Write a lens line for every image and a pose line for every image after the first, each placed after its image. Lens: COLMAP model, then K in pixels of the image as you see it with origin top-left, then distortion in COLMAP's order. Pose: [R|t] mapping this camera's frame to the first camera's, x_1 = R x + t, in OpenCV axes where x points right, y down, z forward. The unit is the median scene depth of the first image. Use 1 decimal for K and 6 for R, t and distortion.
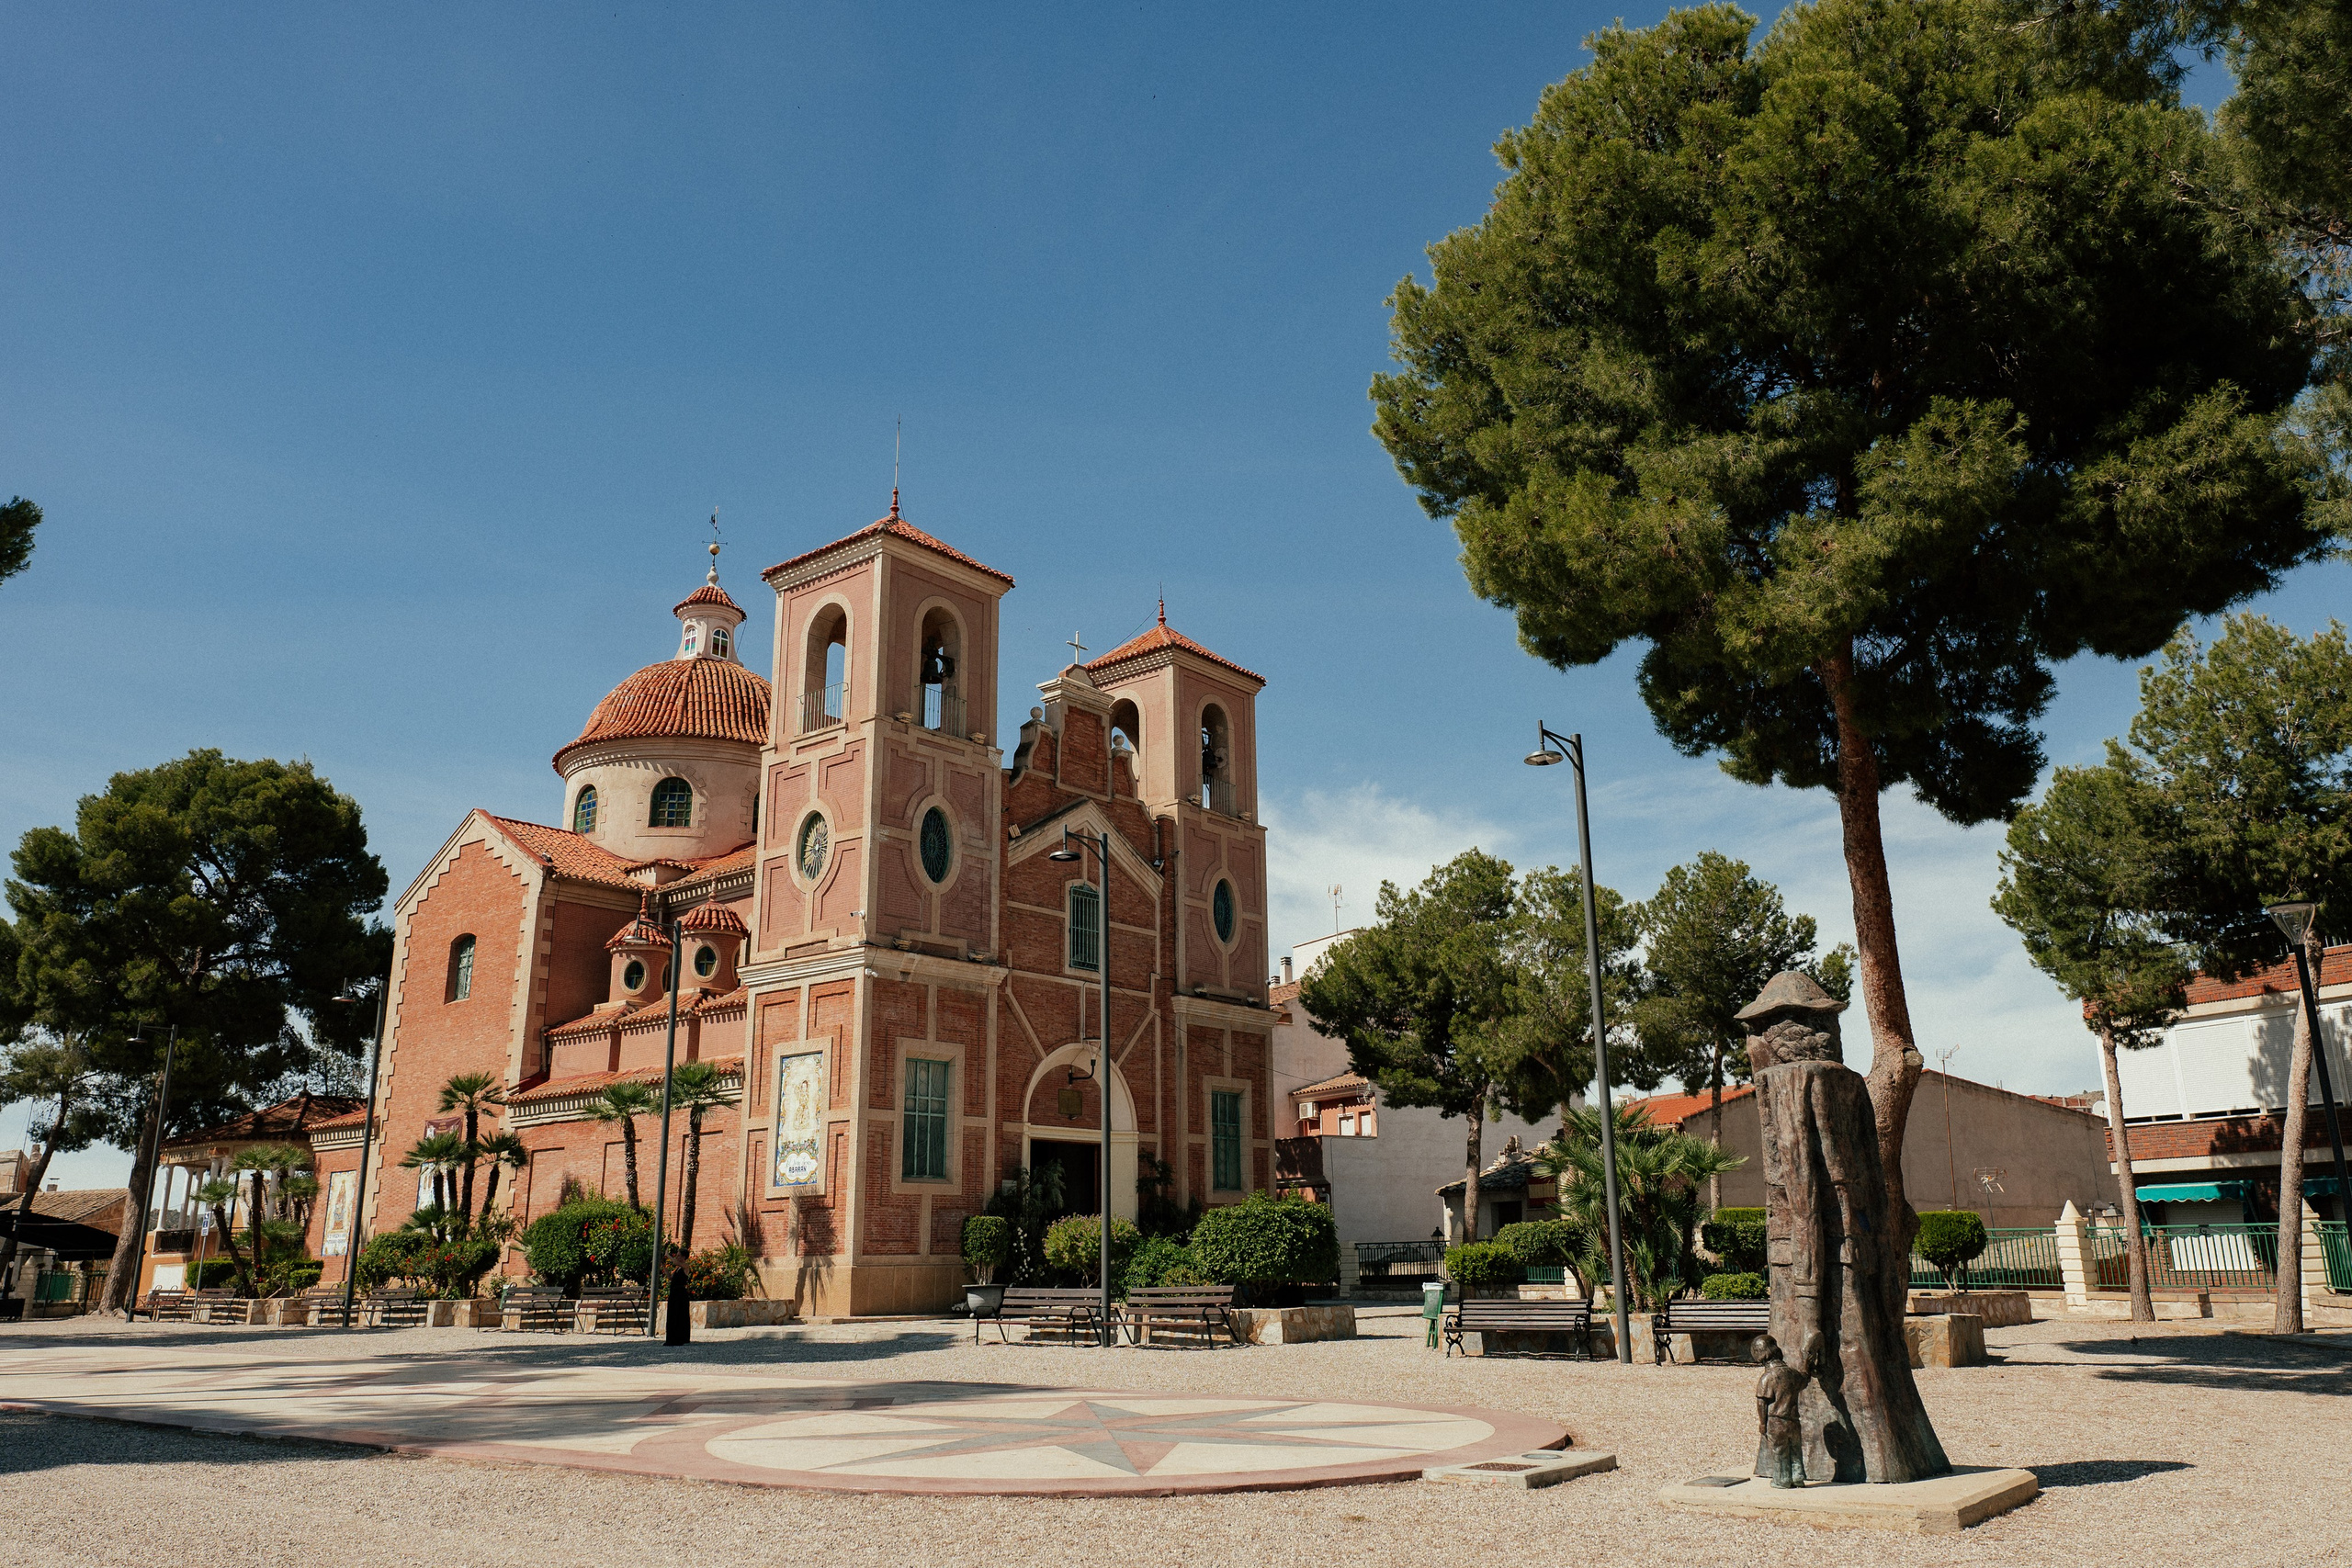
lens RADIAL K [[1672.6, 0, 1183.8], [0, 1672.6, 788.8], [0, 0, 1]] dist [-0.018858, 0.000435]
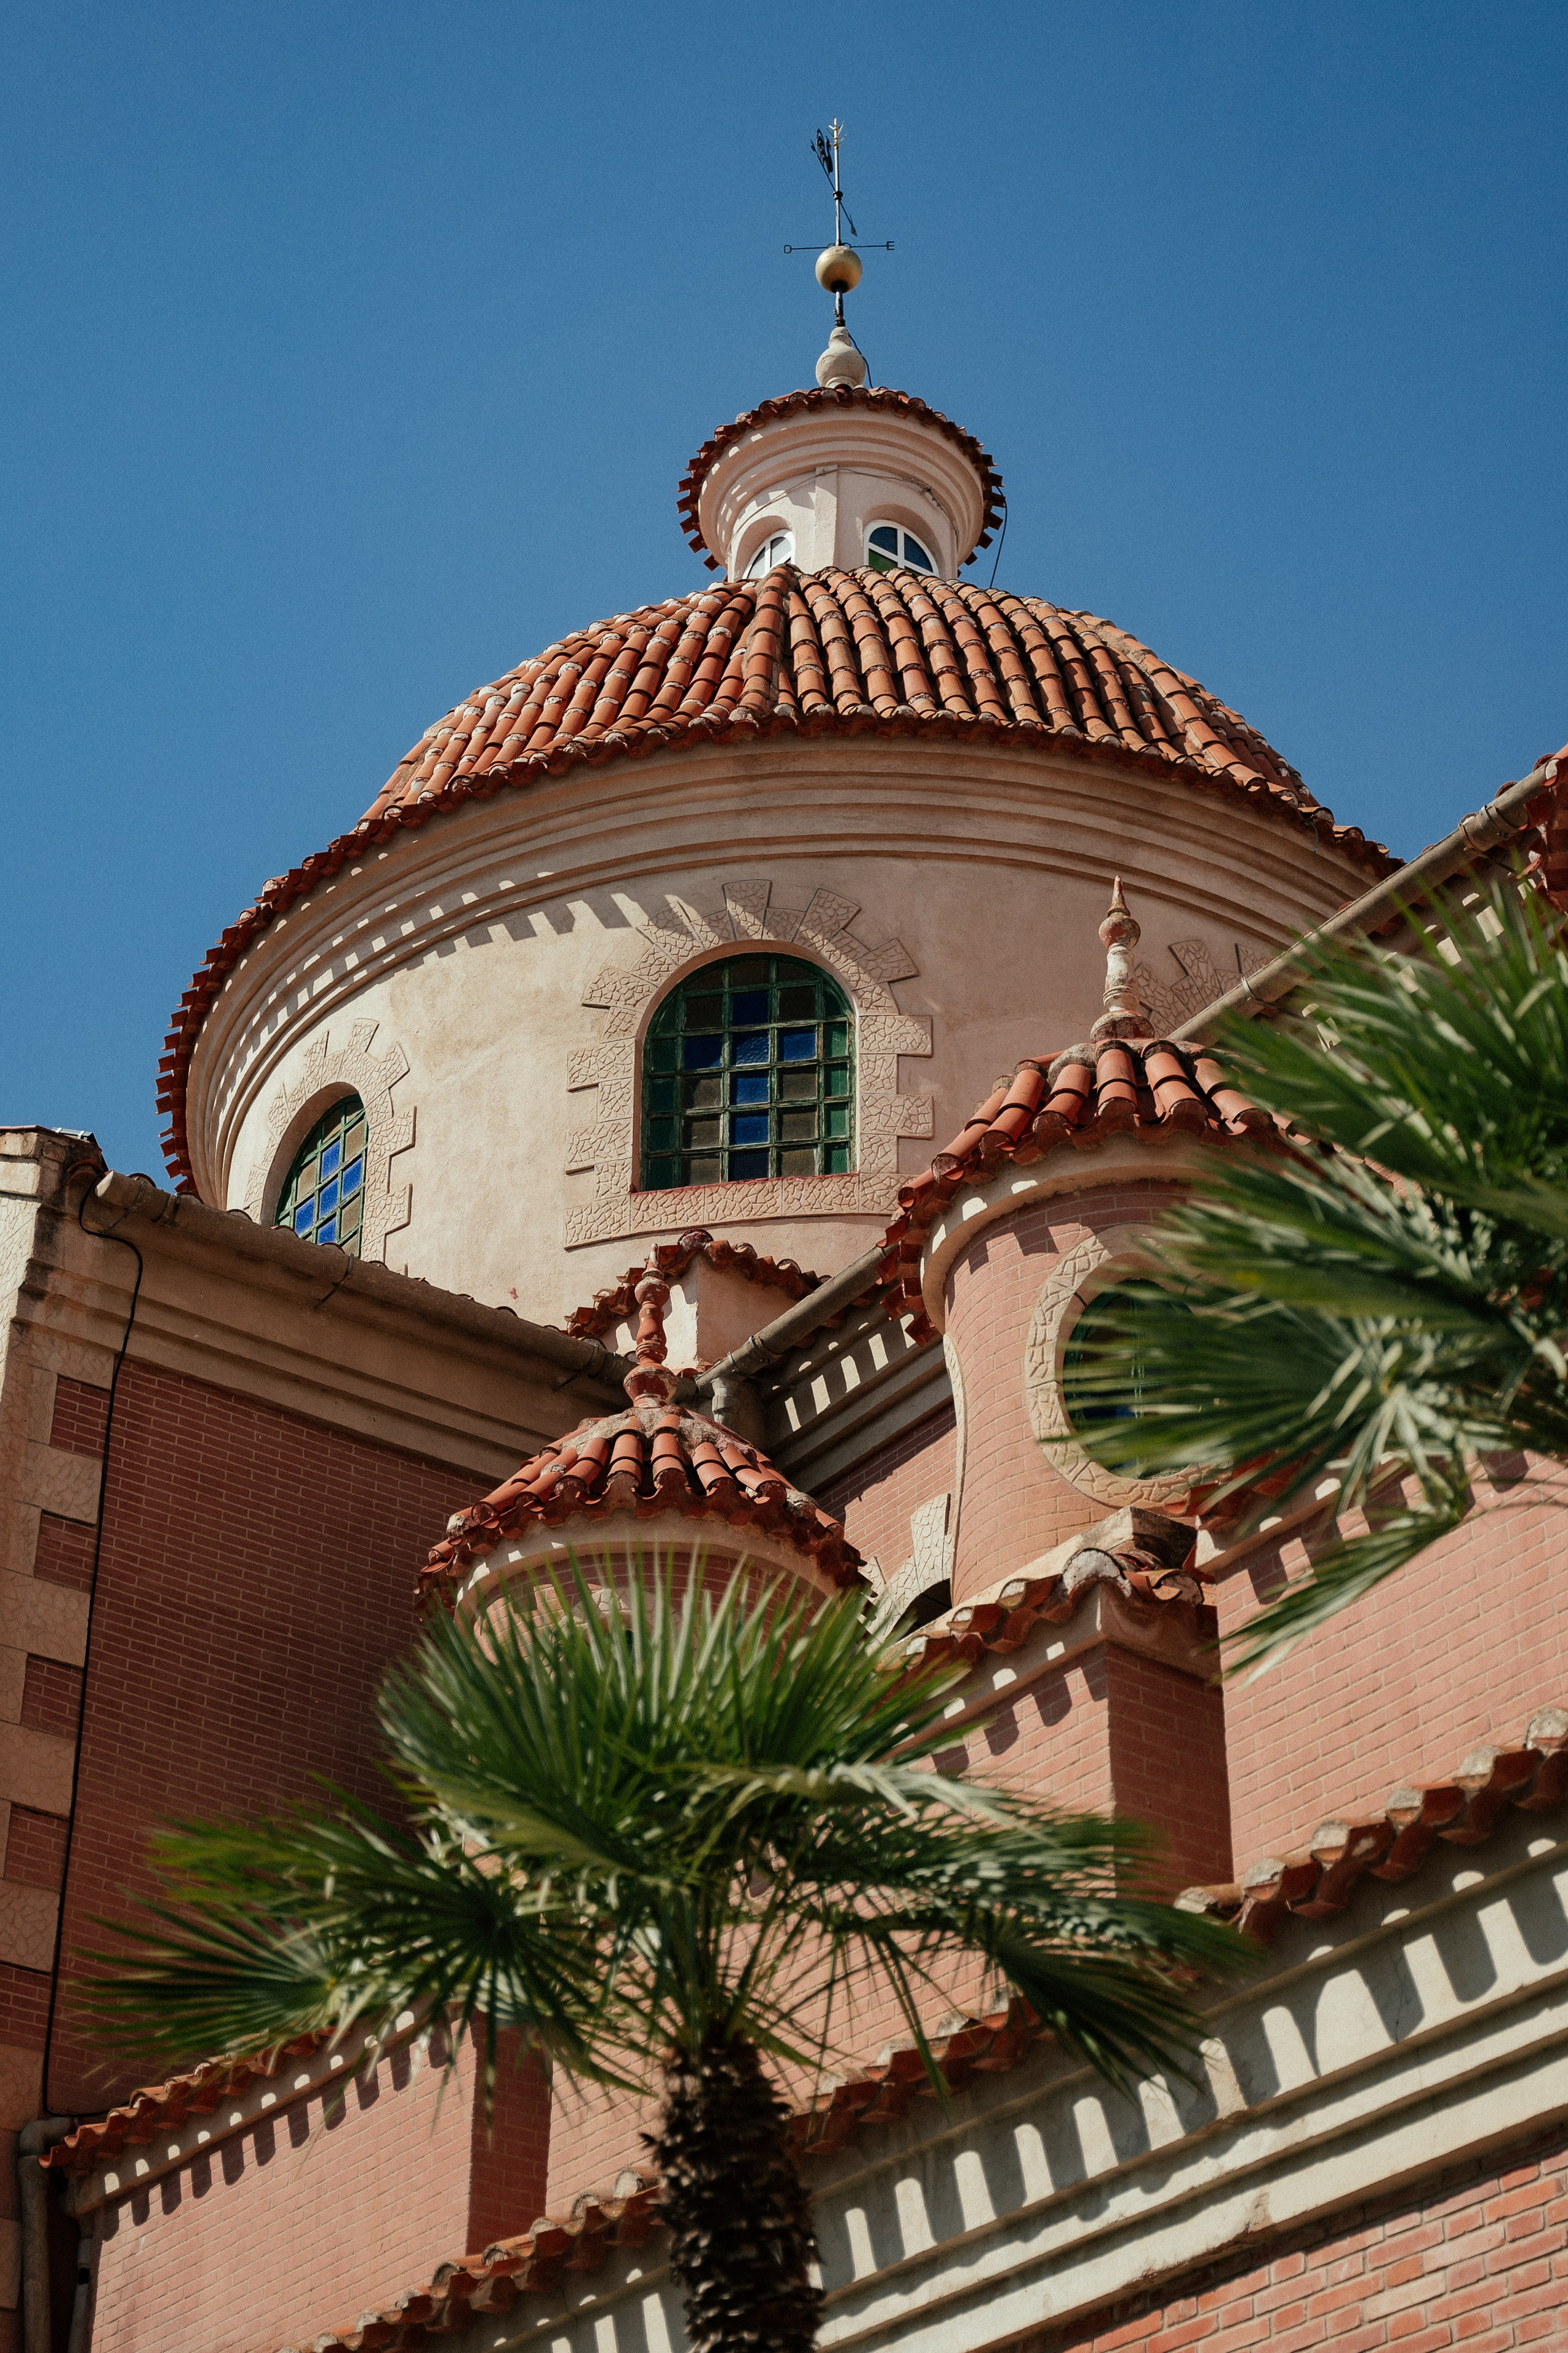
lens RADIAL K [[3905.2, 0, 783.6], [0, 3905.2, 1177.2], [0, 0, 1]] dist [0.000908, 0.000000]
pose [[0.965382, -0.135644, -0.222798, -0.207202], [0.060833, 0.947678, -0.313379, 0.155881], [0.253649, 0.288977, 0.923122, 0.601898]]
